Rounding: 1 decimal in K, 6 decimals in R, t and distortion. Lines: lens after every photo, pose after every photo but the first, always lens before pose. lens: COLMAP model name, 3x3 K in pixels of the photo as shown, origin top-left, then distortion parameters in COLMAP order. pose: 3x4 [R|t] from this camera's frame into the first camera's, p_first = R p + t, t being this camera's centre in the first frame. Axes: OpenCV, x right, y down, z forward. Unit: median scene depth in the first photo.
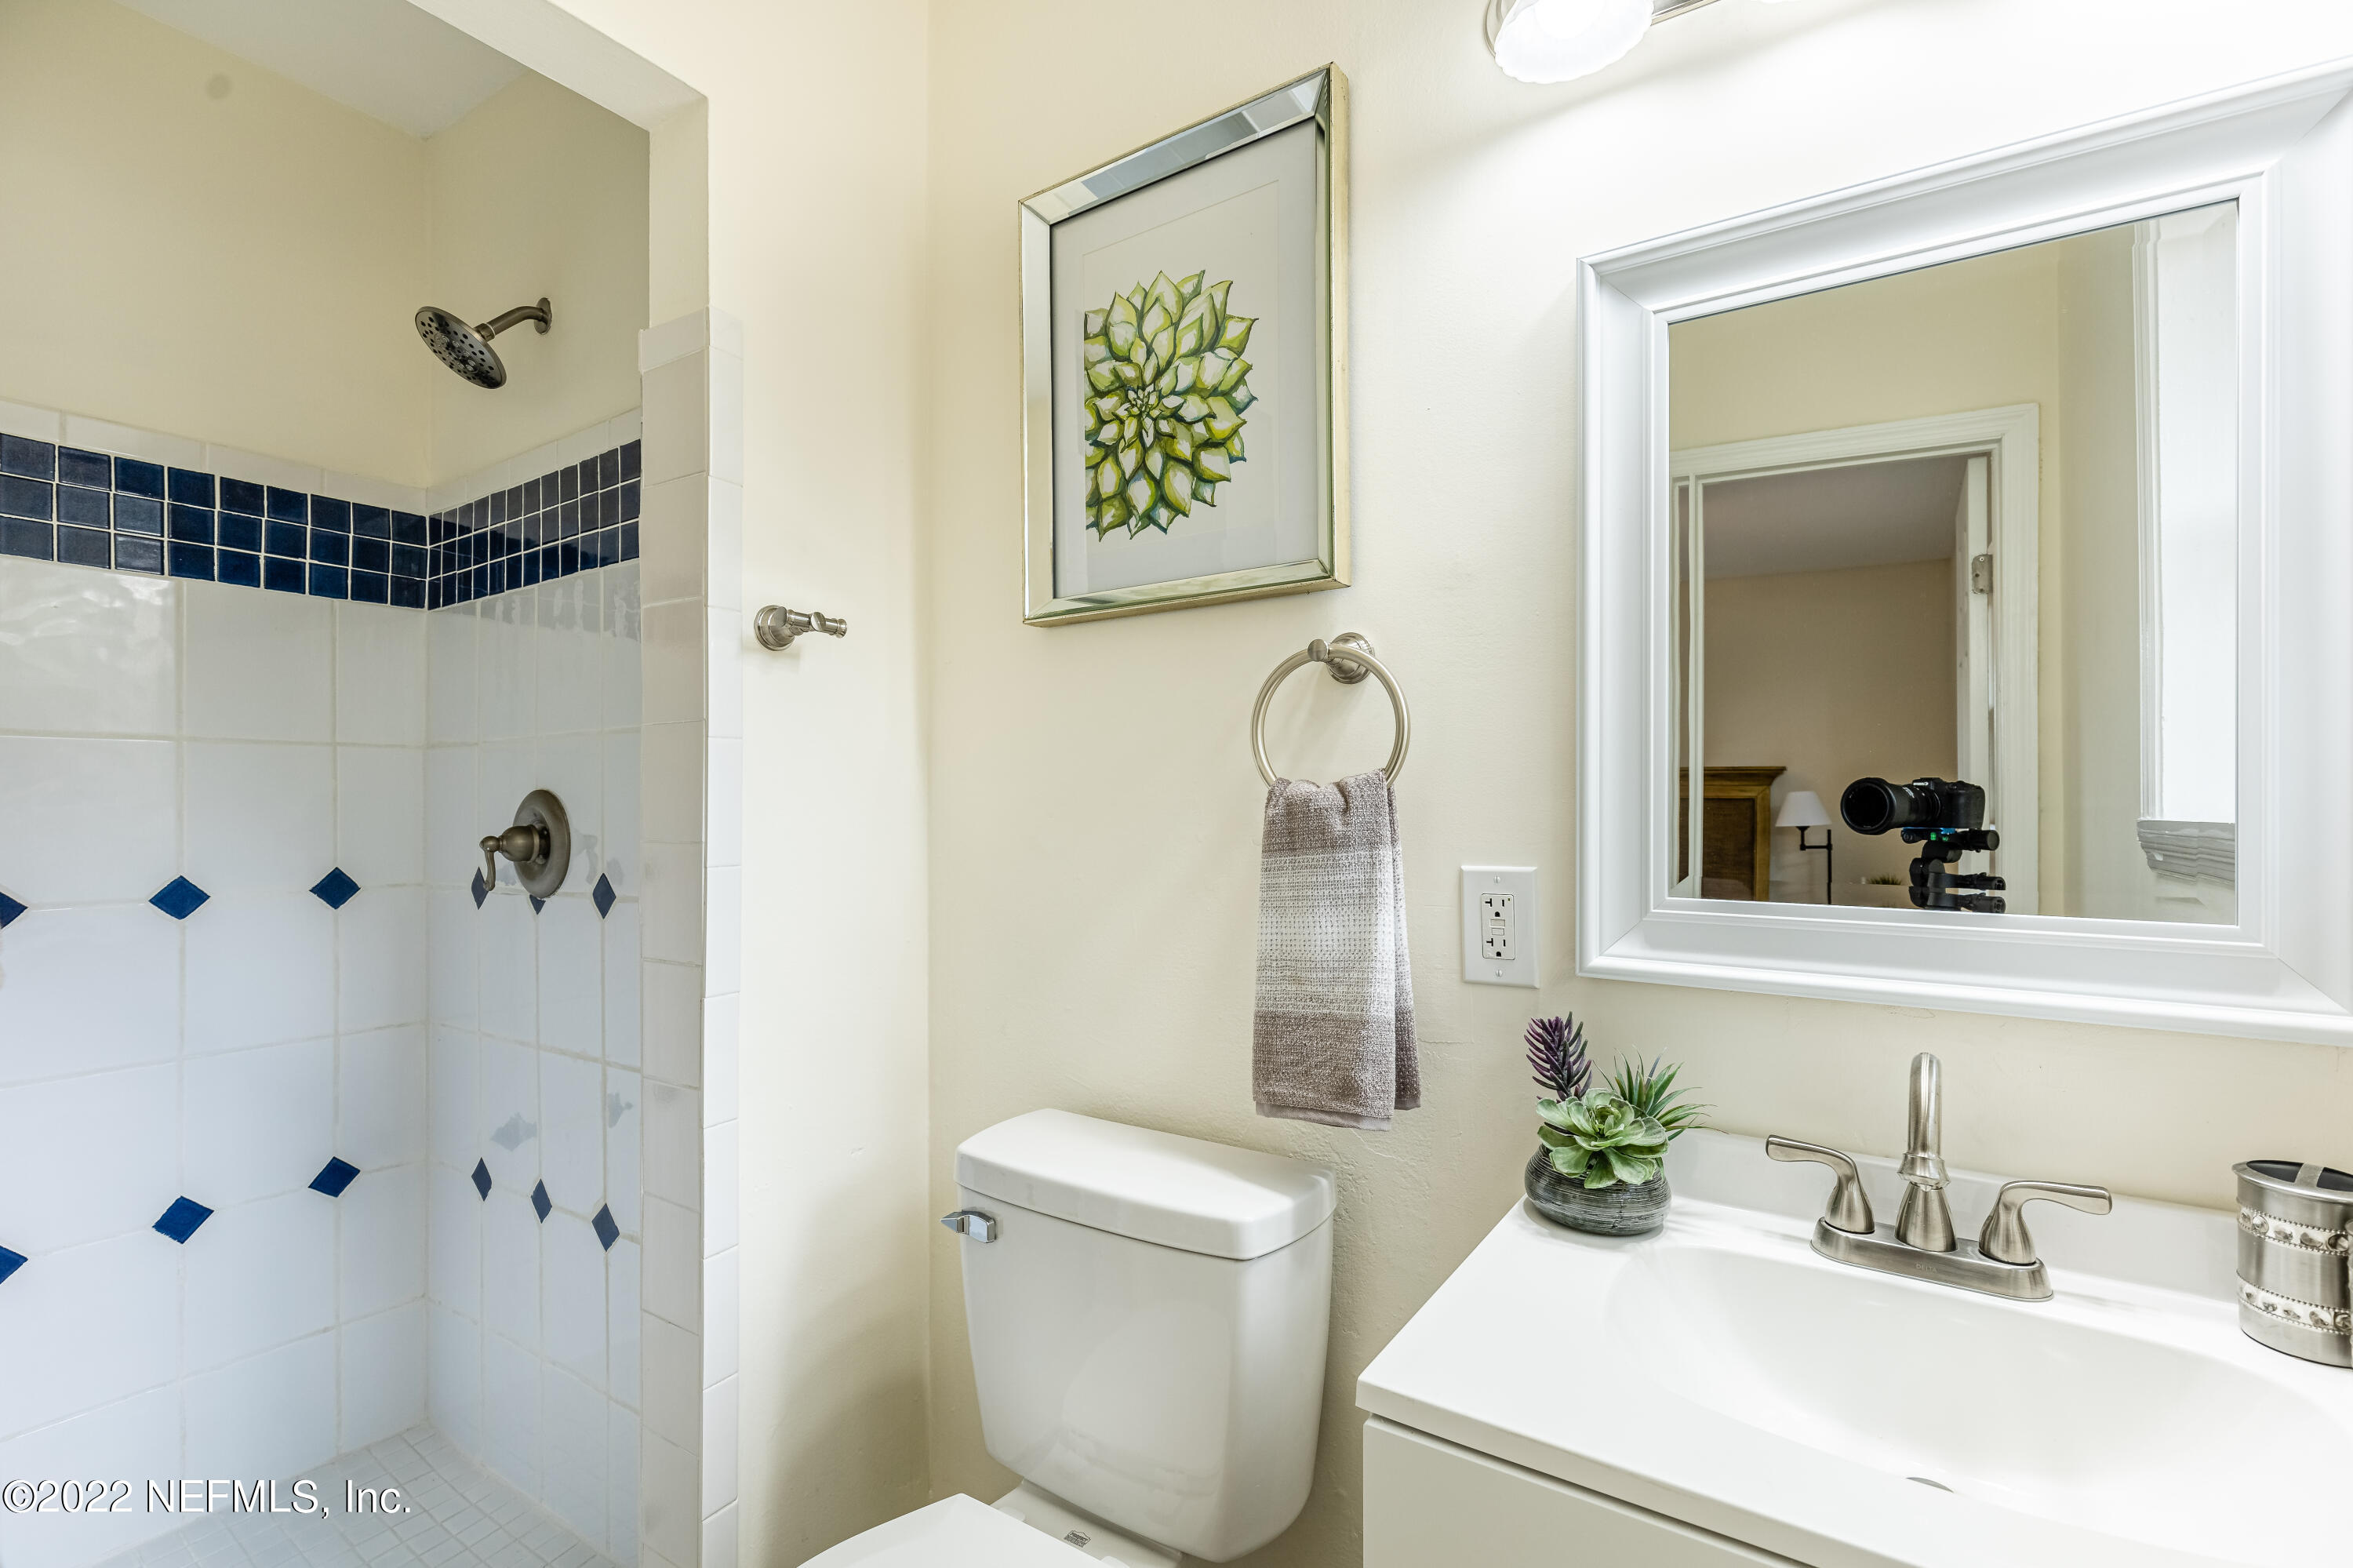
lens RADIAL K [[1060.0, 0, 1182.1], [0, 1060.0, 796.7], [0, 0, 1]] dist [0.011557, -0.002256]
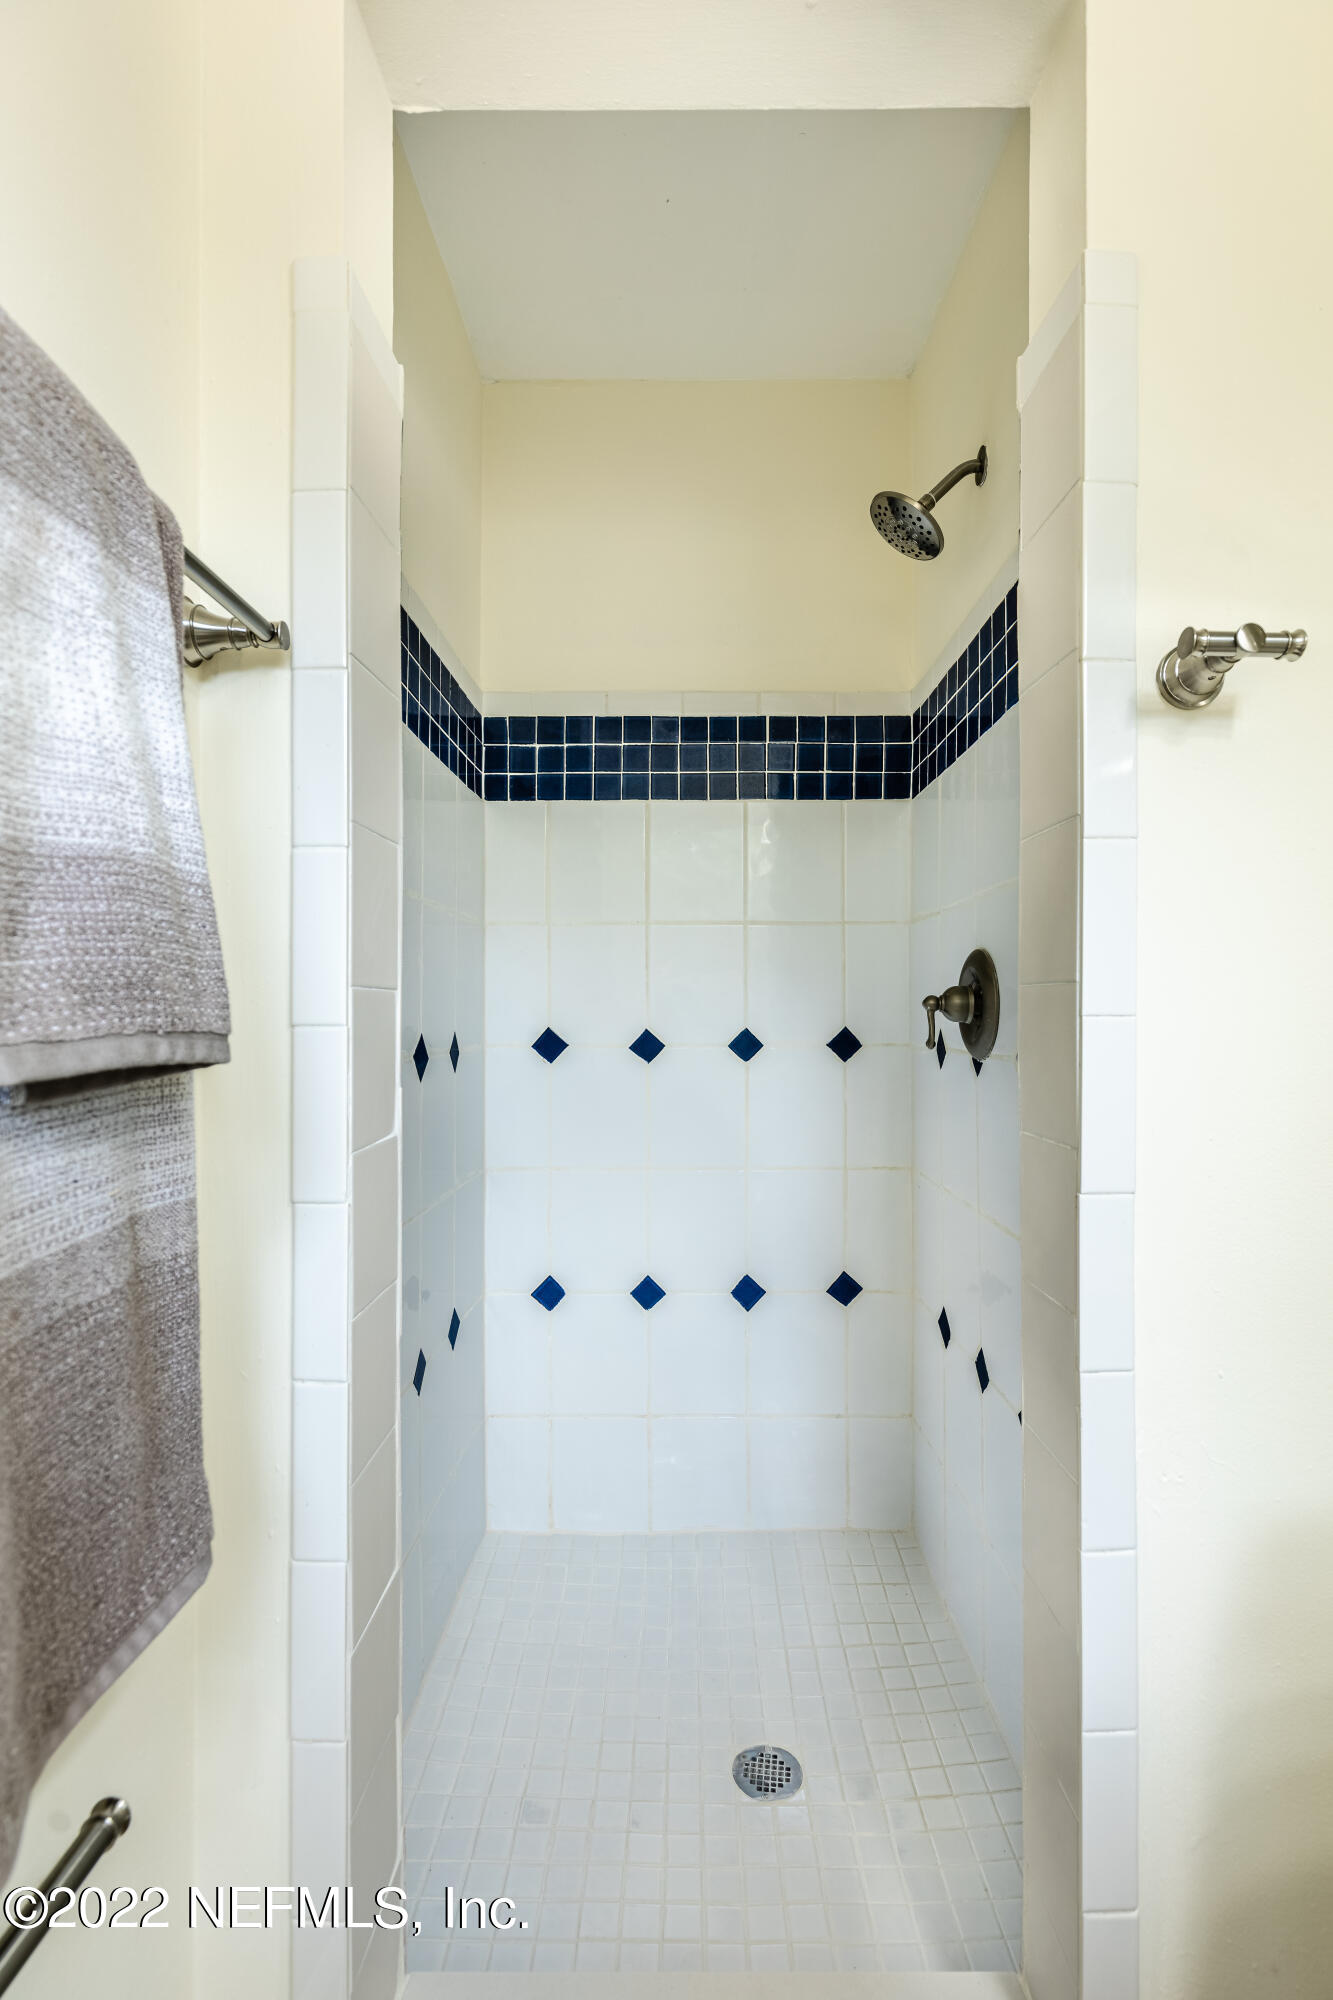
lens RADIAL K [[900.9, 0, 684.1], [0, 900.9, 1001.9], [0, 0, 1]] dist [0.011557, -0.002256]
pose [[0.546724, -0.004856, -0.837299, -0.057384], [0.004274, 0.999986, -0.003009, 0.044111], [0.837302, -0.001933, 0.546738, 0.327360]]
